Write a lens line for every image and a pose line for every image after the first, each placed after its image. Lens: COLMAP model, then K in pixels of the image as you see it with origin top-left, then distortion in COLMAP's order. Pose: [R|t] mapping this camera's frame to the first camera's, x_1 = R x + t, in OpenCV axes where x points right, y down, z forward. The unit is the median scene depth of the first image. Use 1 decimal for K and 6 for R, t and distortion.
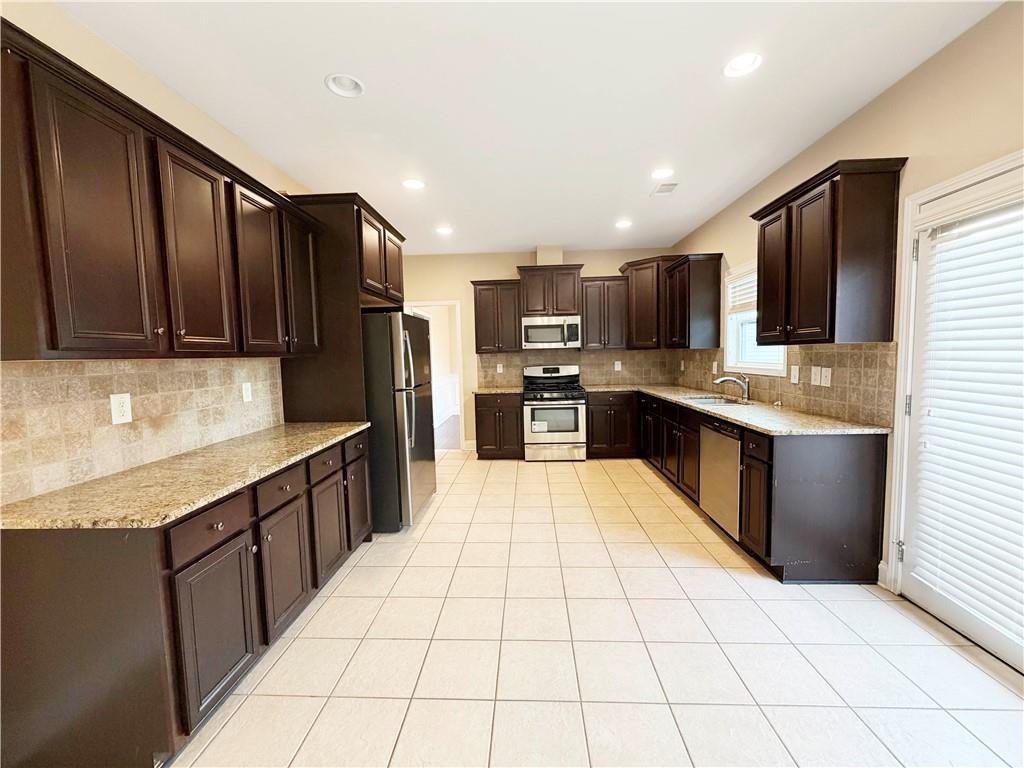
lens RADIAL K [[409.5, 0, 509.0], [0, 409.5, 383.6], [0, 0, 1]] dist [0.001812, 0.000145]
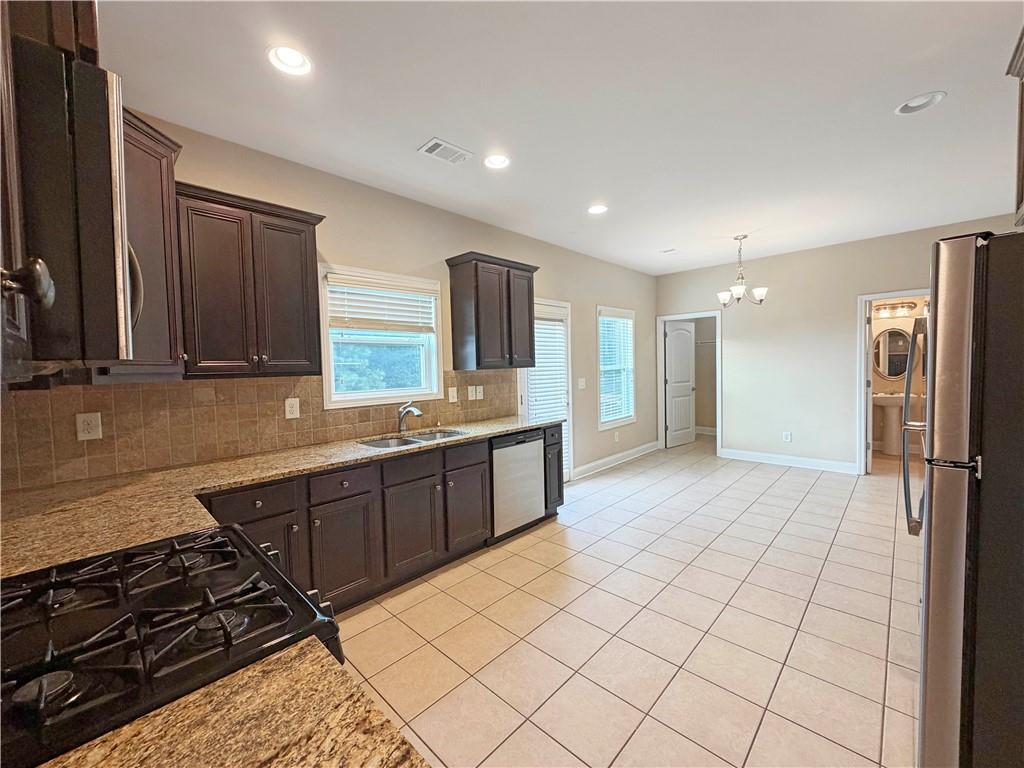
lens RADIAL K [[409.5, 0, 507.0], [0, 409.5, 382.5], [0, 0, 1]] dist [0.001812, 0.000145]
pose [[-0.747093, 0.035262, 0.663784, -0.208376], [0.106946, 0.991959, 0.067672, -0.122016], [-0.656060, 0.121546, -0.744856, 1.786163]]
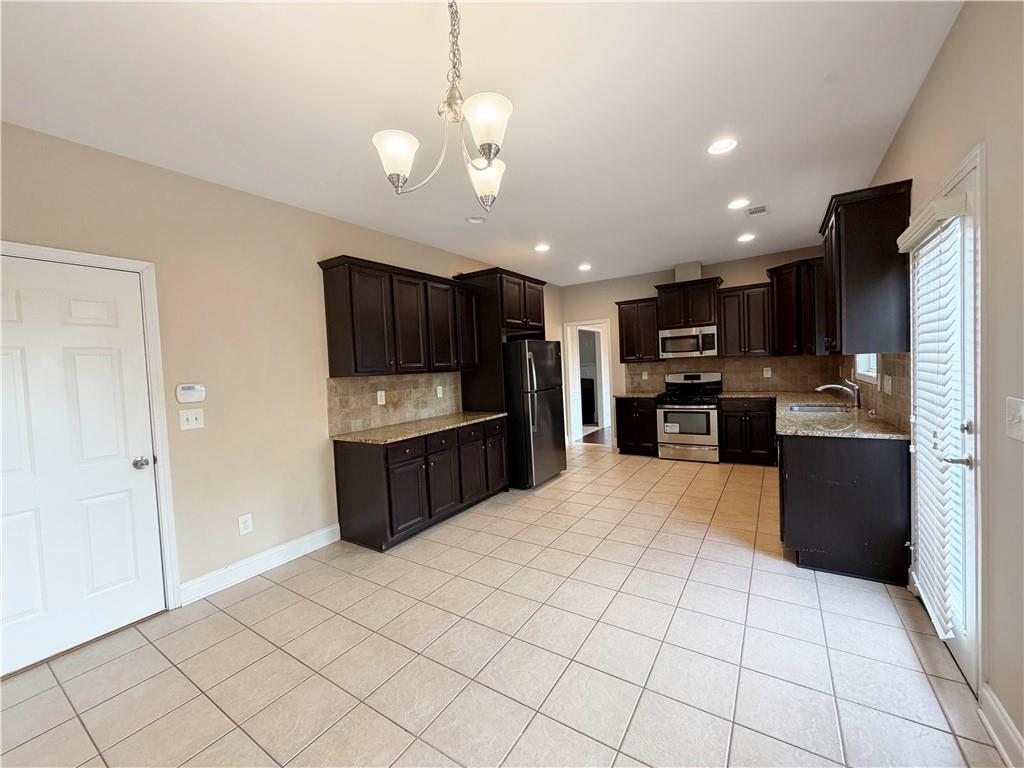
lens RADIAL K [[409.5, 0, 511.5], [0, 409.5, 384.4], [0, 0, 1]] dist [0.001812, 0.000145]
pose [[0.863016, 0.005396, -0.505148, 0.436260], [-0.010833, 0.999911, -0.007826, -0.000135], [0.505061, 0.012226, 0.862997, -0.305552]]
